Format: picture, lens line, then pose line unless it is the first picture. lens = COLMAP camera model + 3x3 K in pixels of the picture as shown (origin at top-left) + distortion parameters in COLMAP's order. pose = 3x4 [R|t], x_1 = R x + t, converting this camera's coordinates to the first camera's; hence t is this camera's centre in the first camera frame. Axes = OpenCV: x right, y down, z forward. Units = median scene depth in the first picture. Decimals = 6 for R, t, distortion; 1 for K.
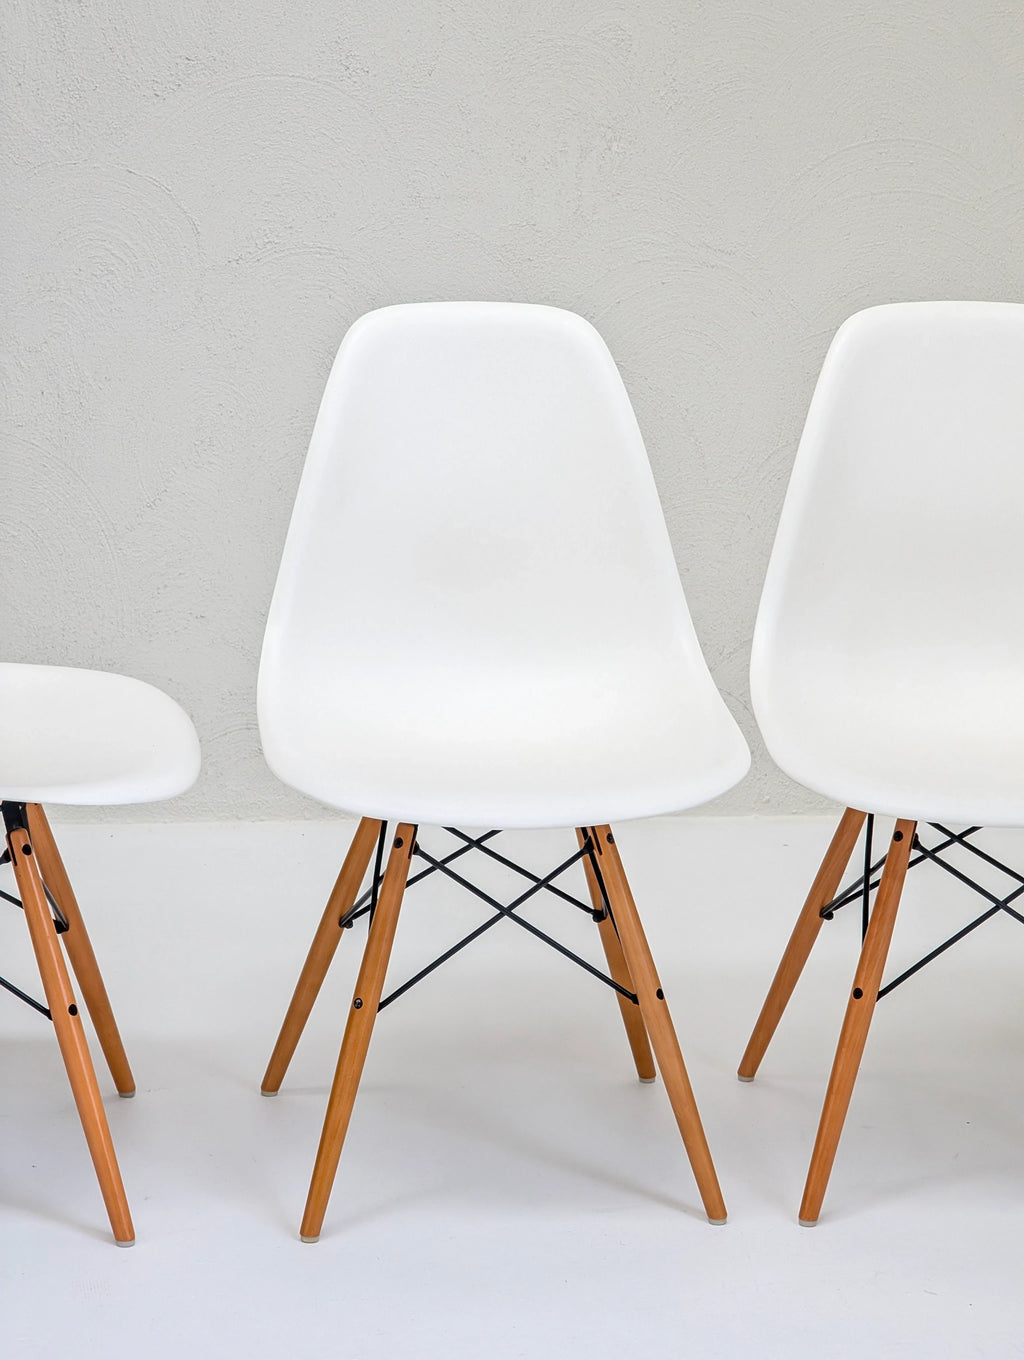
lens RADIAL K [[4611.2, 0, 554.3], [0, 4611.2, 654.9], [0, 0, 1]] dist [0.549459, 0.000000]
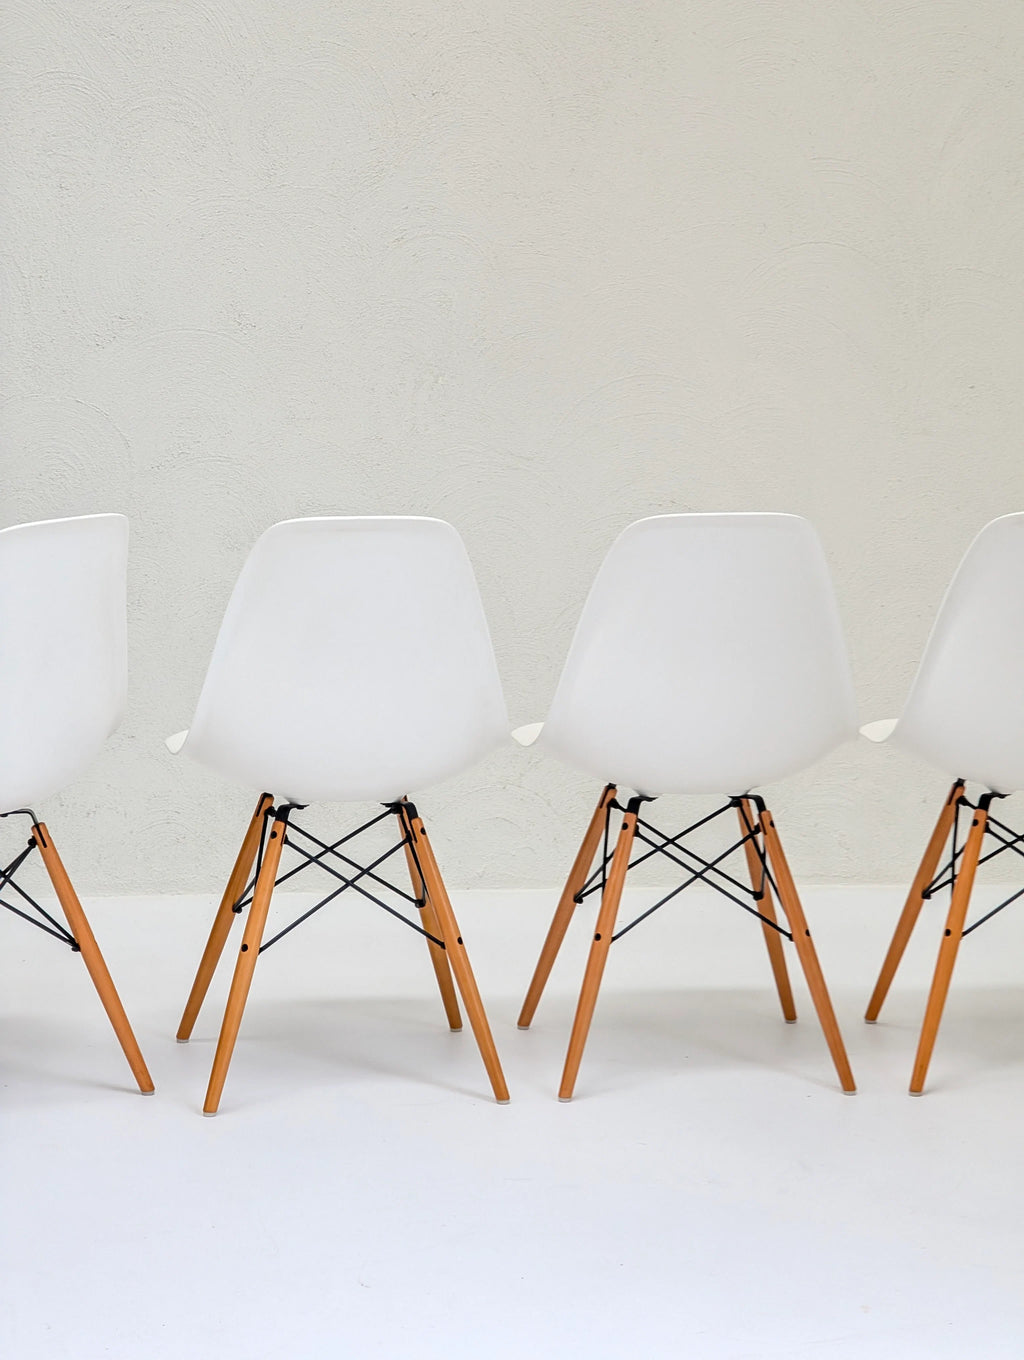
lens RADIAL K [[4611.2, 0, 526.3], [0, 4611.2, 607.6], [0, 0, 1]] dist [0.549459, 0.000000]
pose [[0.999871, -0.010797, 0.011905, 0.026250], [0.011841, 0.995737, -0.091477, 0.096182], [-0.010867, 0.091606, 0.995736, -0.396742]]
